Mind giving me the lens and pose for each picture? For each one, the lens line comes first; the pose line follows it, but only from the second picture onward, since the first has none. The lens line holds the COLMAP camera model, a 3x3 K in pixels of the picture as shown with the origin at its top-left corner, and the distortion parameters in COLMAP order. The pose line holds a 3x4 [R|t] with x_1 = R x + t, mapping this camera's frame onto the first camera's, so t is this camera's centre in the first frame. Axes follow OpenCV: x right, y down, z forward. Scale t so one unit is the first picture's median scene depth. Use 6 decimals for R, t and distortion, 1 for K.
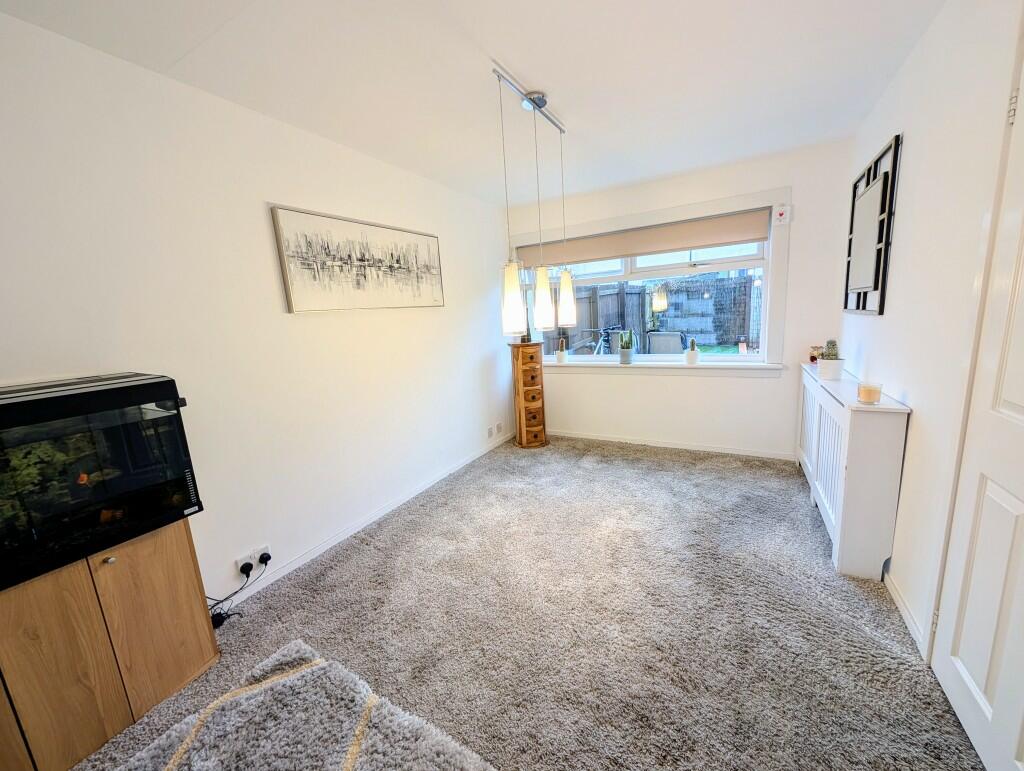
lens RADIAL K [[388.1, 0, 516.7], [0, 388.1, 385.9], [0, 0, 1]] dist [0.001181, 0.000012]
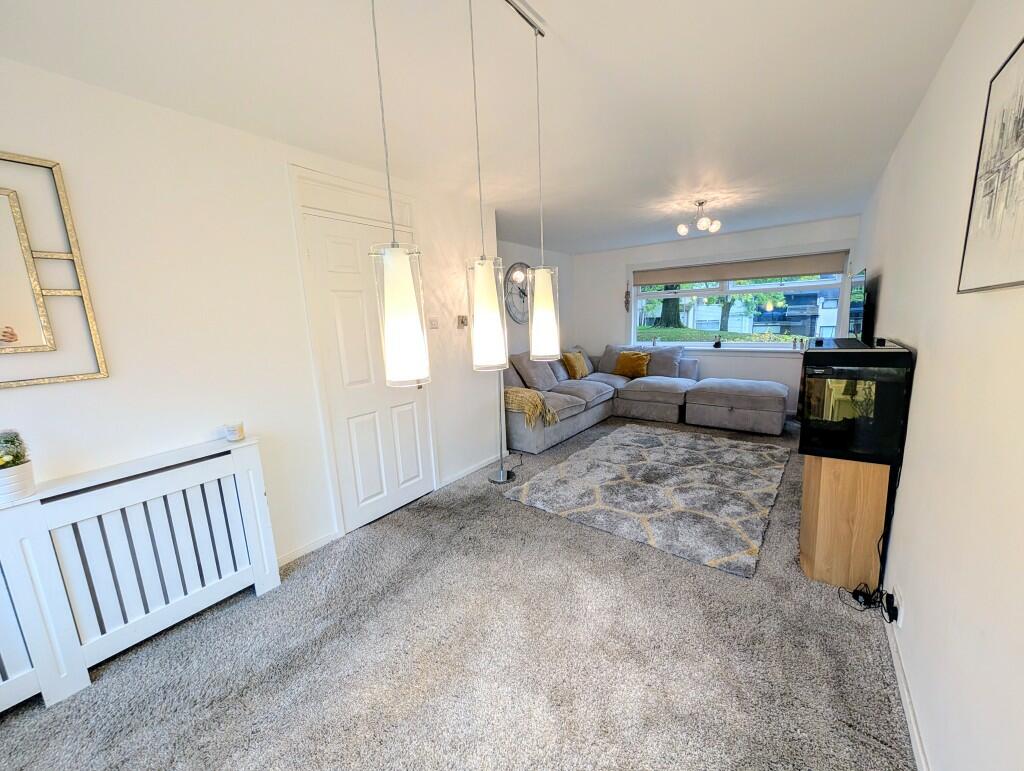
lens RADIAL K [[388.1, 0, 516.7], [0, 388.1, 385.9], [0, 0, 1]] dist [0.001181, 0.000012]
pose [[-0.986818, 0.076348, 0.142689, -0.031942], [0.121542, 0.931810, 0.341990, -0.223704], [-0.106849, 0.354824, -0.928807, 1.112588]]
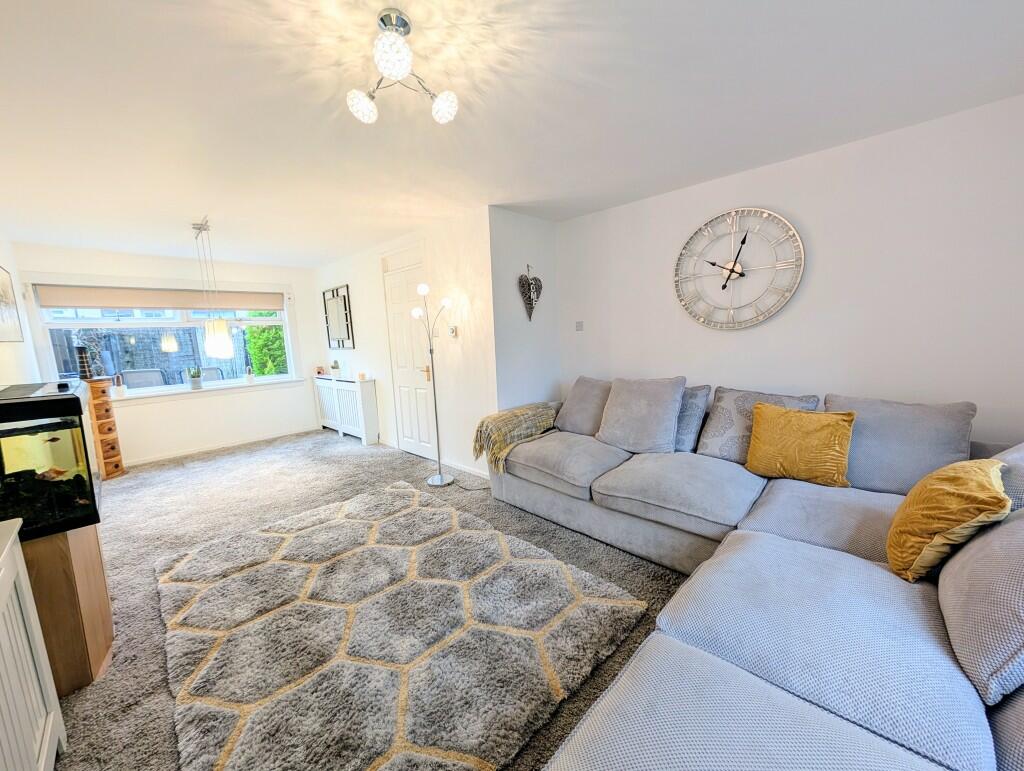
lens RADIAL K [[388.1, 0, 516.7], [0, 388.1, 385.9], [0, 0, 1]] dist [0.001181, 0.000012]
pose [[0.241637, -0.081302, 0.966955, -0.887479], [0.202862, 0.978698, 0.031595, 0.133493], [-0.948925, 0.188524, 0.252982, -0.430558]]
